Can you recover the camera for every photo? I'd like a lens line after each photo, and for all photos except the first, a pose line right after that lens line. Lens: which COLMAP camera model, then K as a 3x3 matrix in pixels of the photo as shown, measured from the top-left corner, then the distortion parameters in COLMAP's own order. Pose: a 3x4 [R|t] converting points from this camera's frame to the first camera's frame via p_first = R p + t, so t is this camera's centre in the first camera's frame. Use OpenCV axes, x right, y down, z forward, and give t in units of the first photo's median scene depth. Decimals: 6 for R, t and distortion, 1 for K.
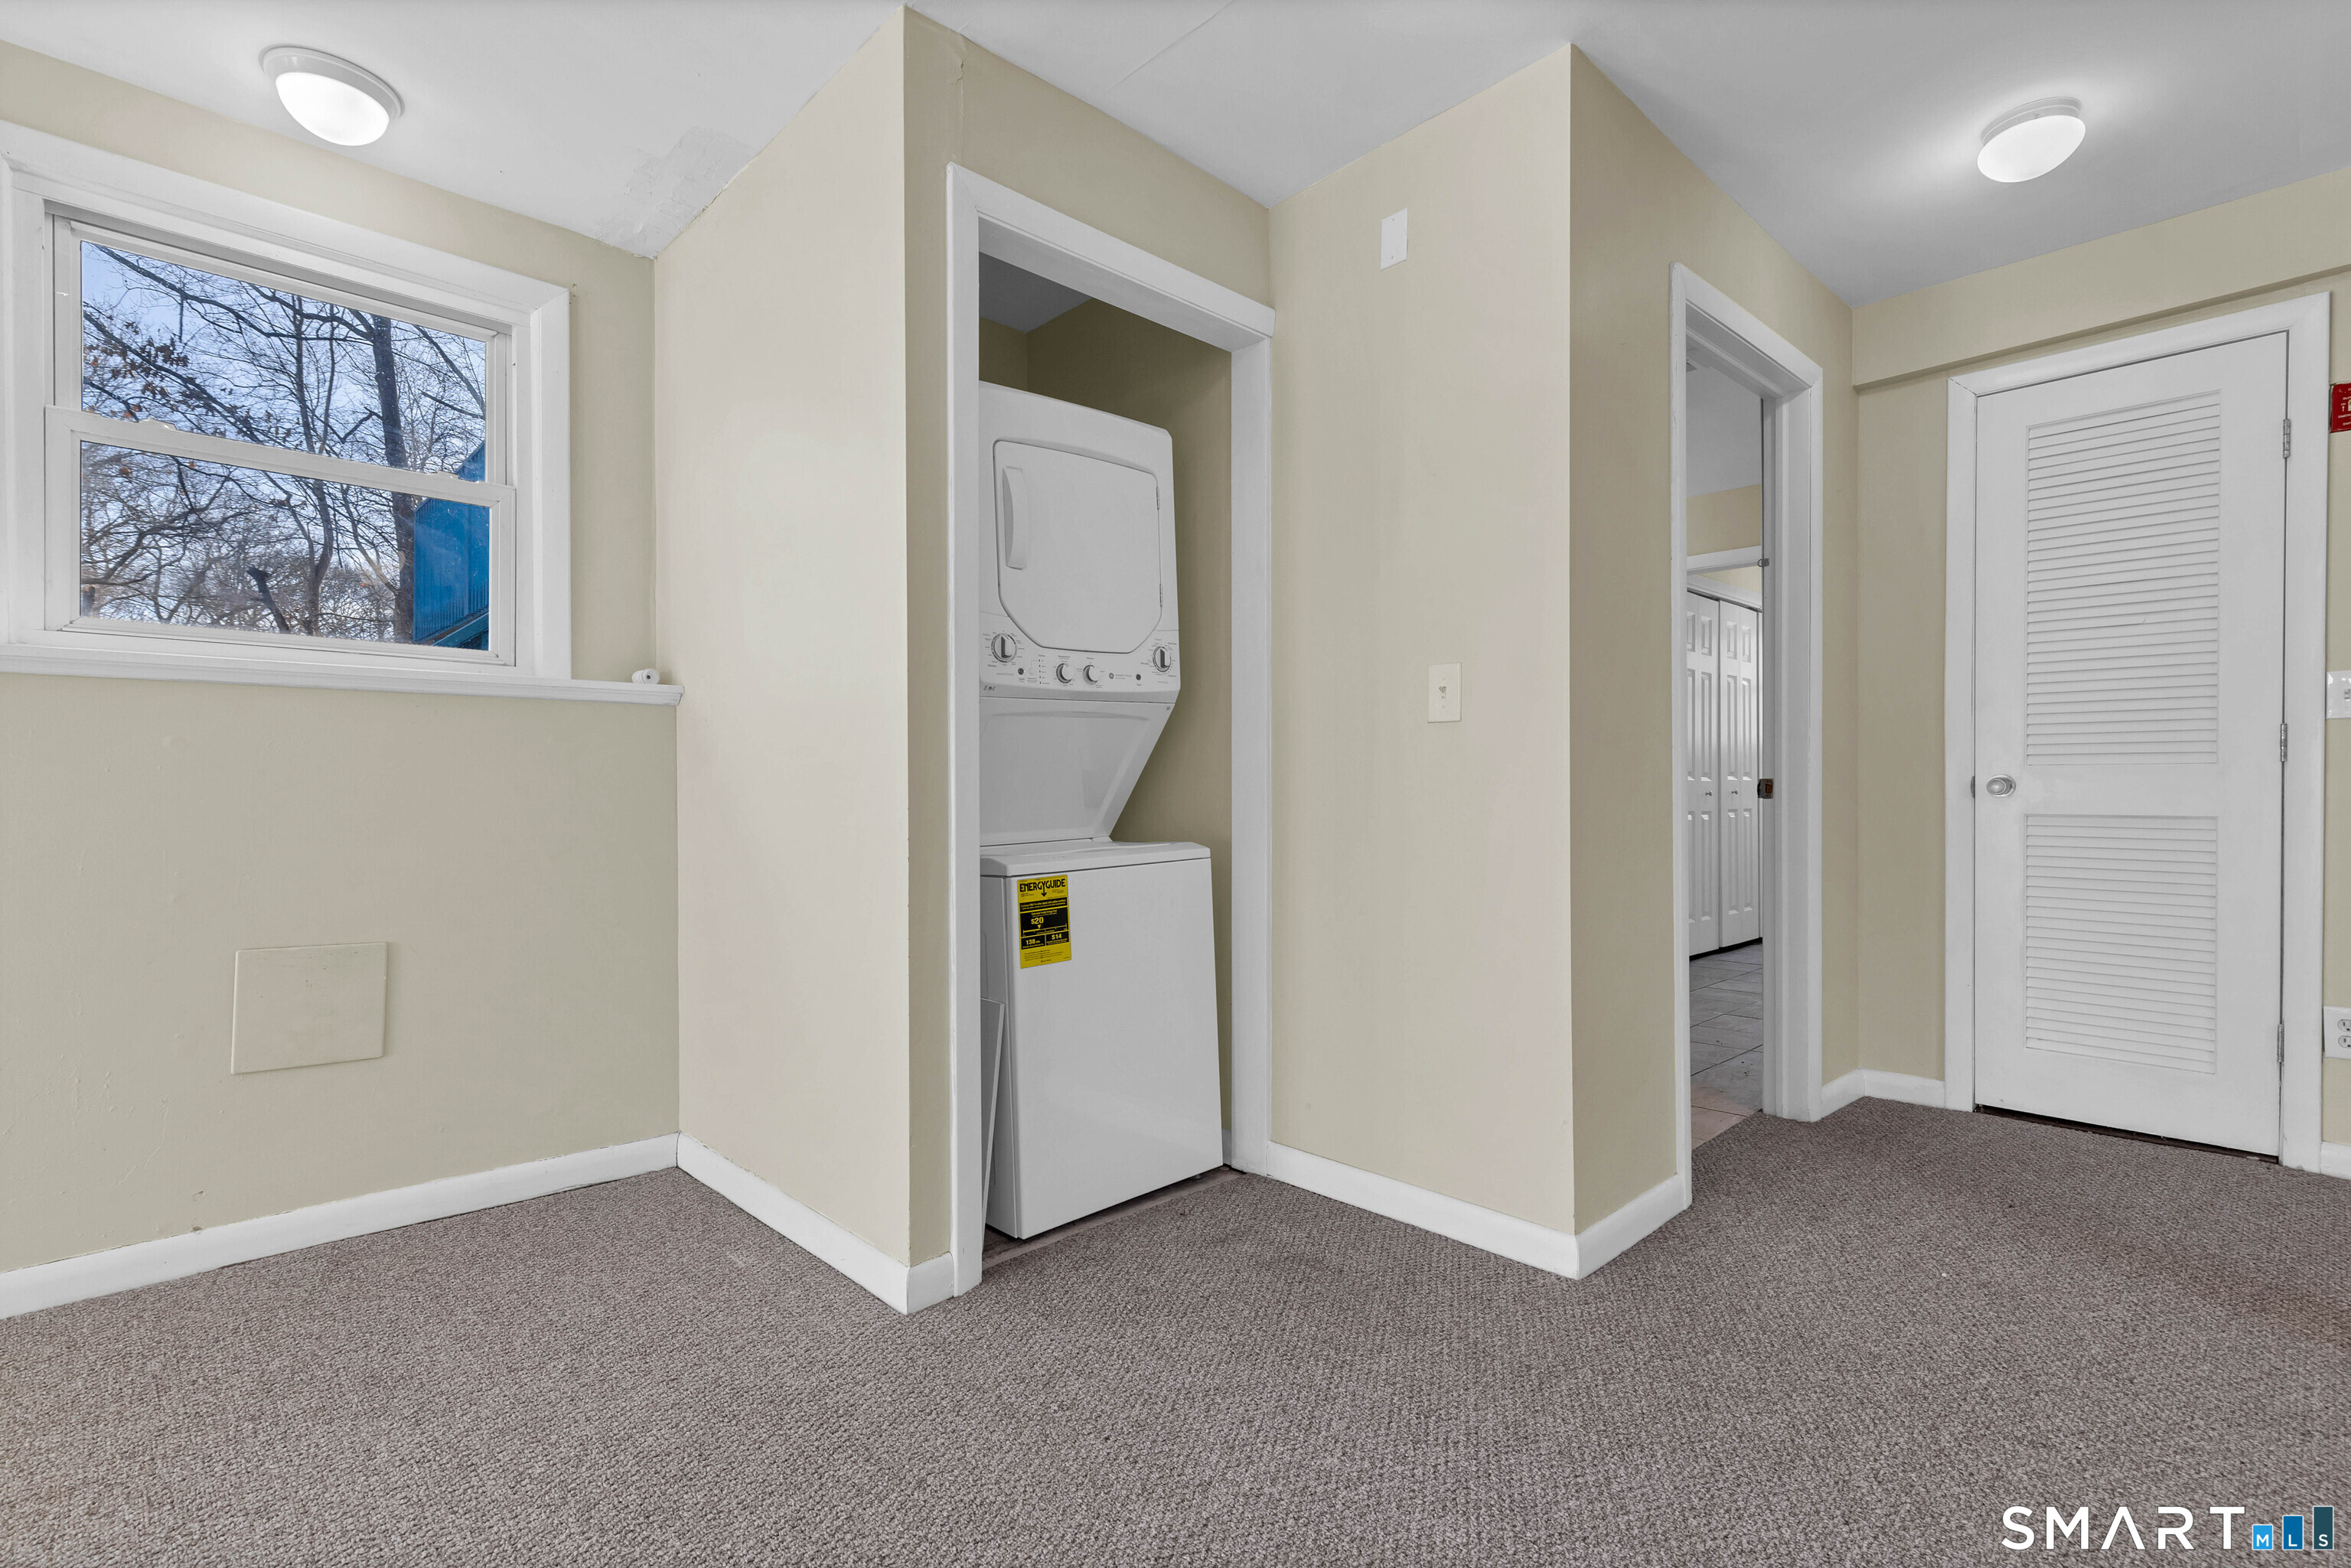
lens RADIAL K [[1090.8, 0, 1169.9], [0, 1090.8, 793.2], [0, 0, 1]] dist [0.013414, -0.002205]
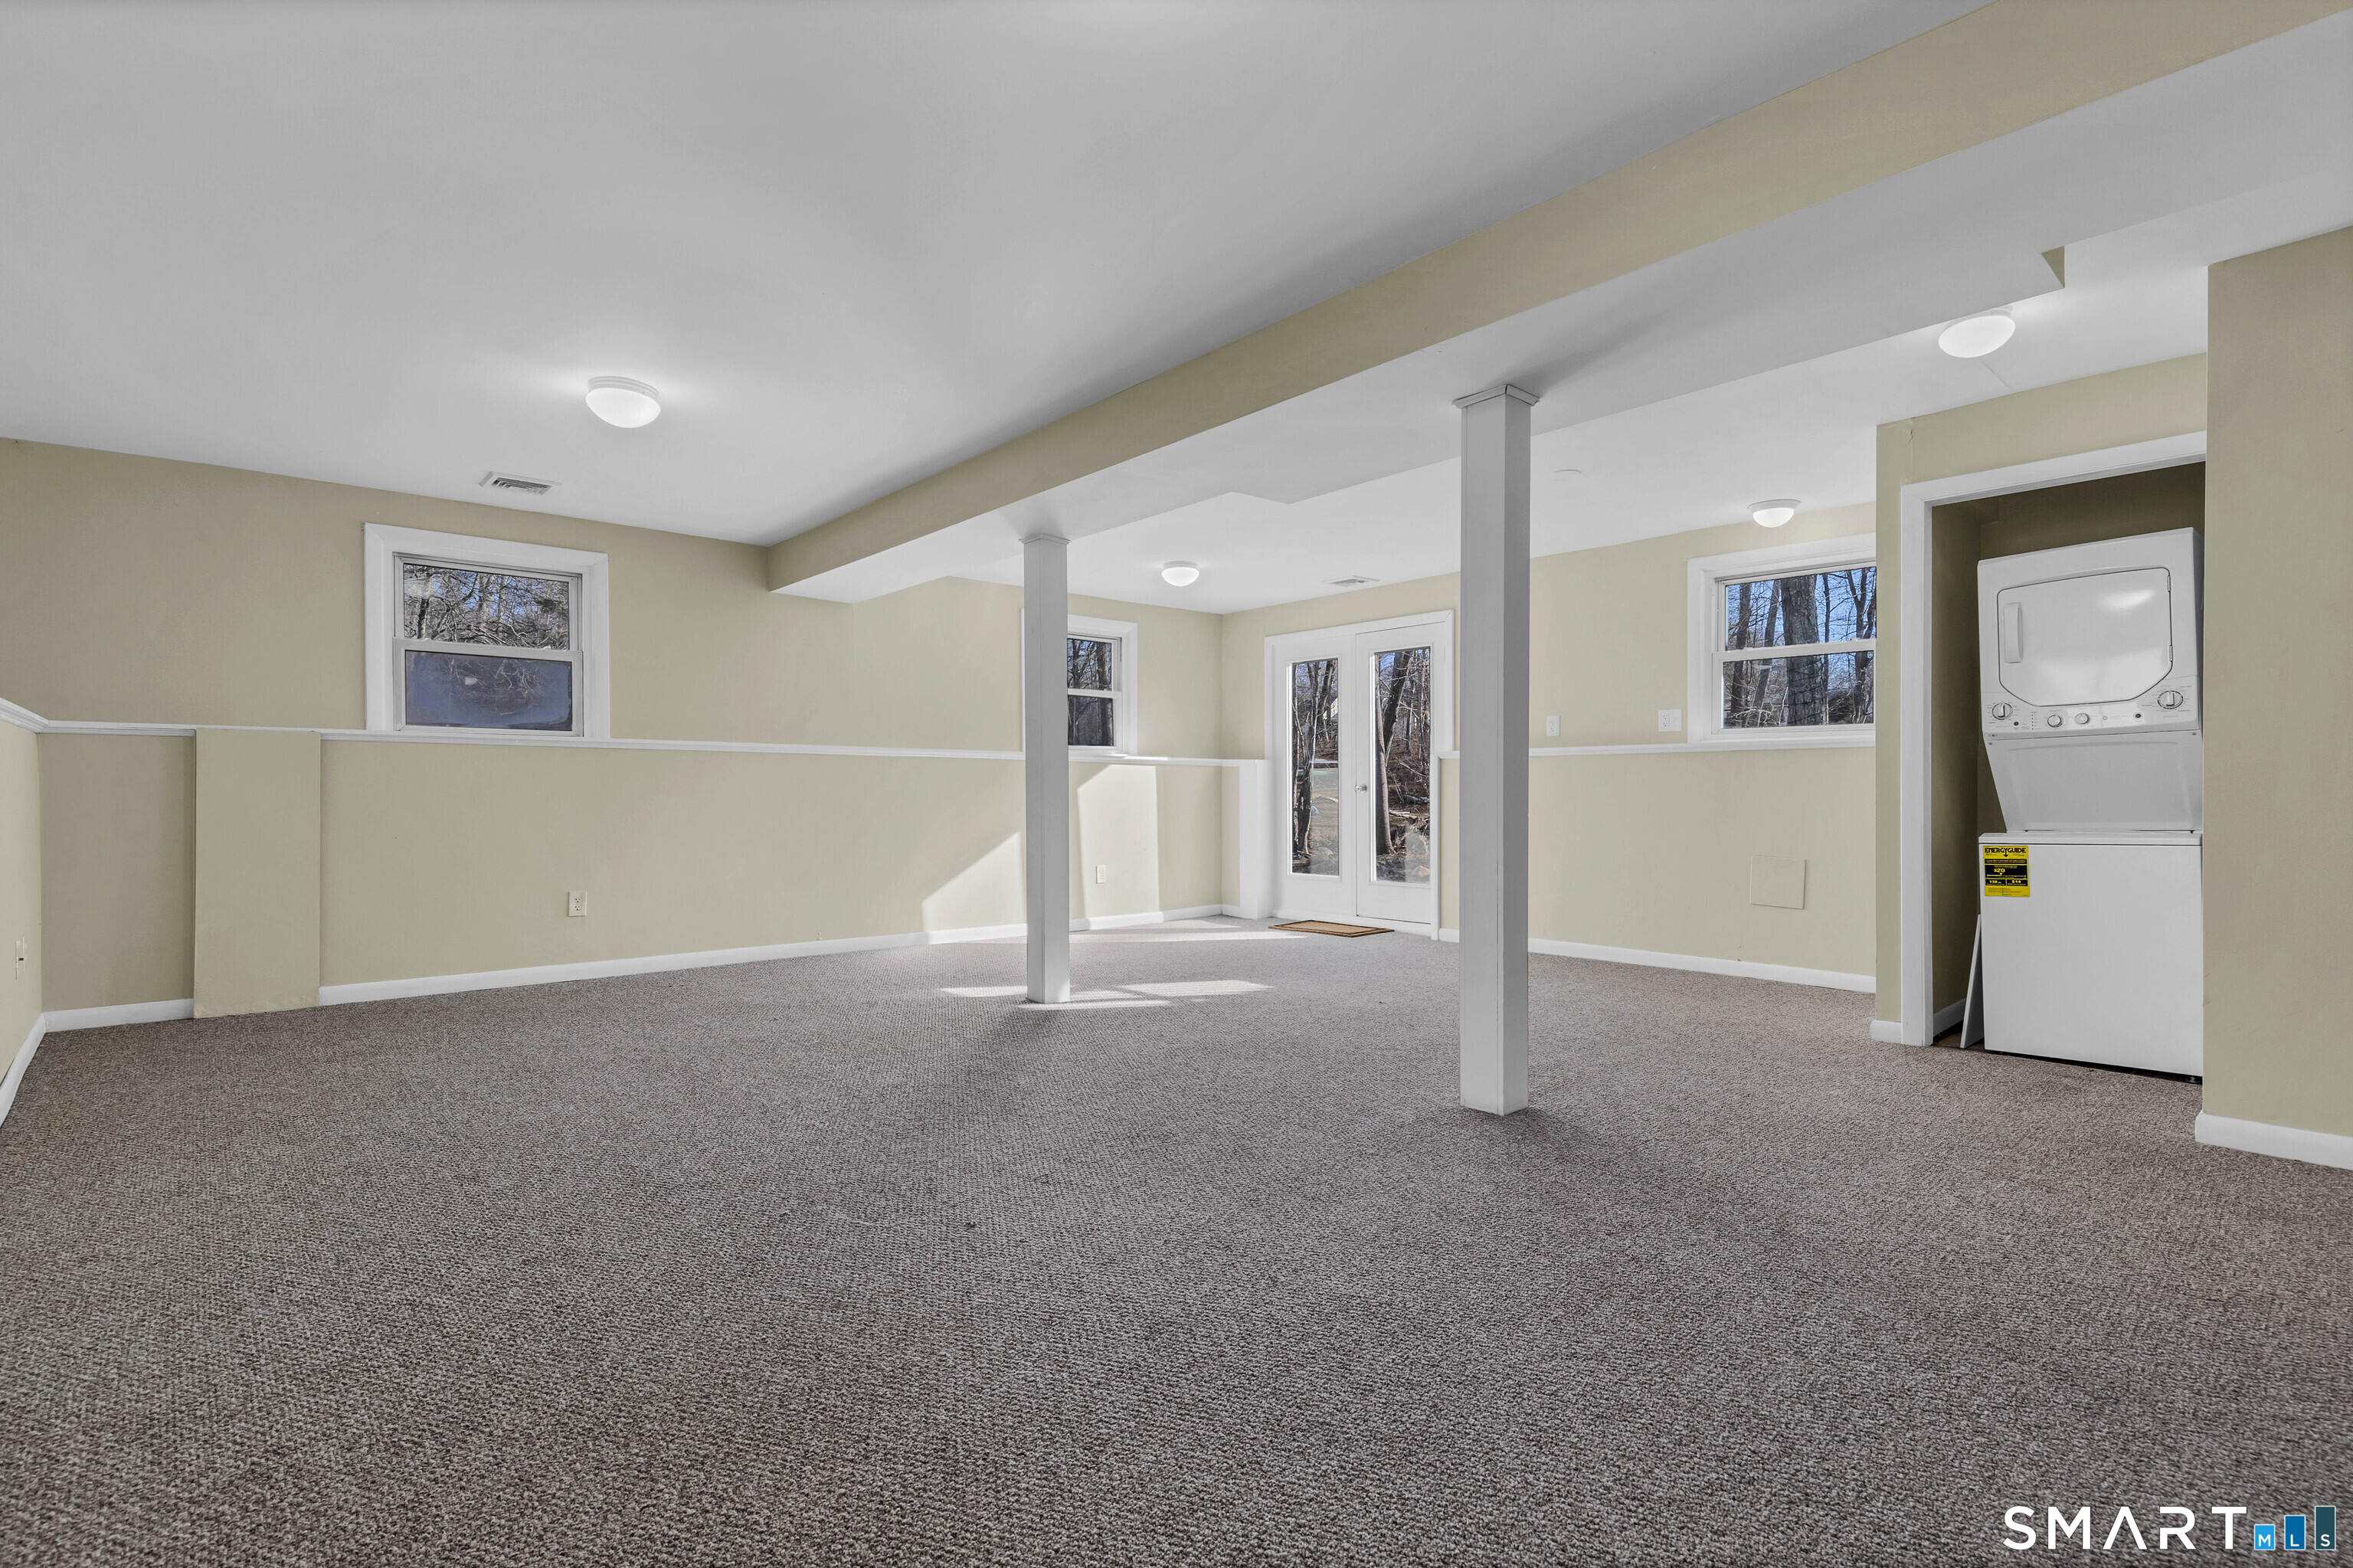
lens RADIAL K [[1091.8, 0, 1182.7], [0, 1091.8, 799.3], [0, 0, 1]] dist [0.013414, -0.002205]
pose [[-0.009783, 0.011422, -0.999887, 0.186764], [-0.001875, 0.999933, 0.011440, -0.001498], [0.999950, 0.001987, -0.009761, -0.031558]]
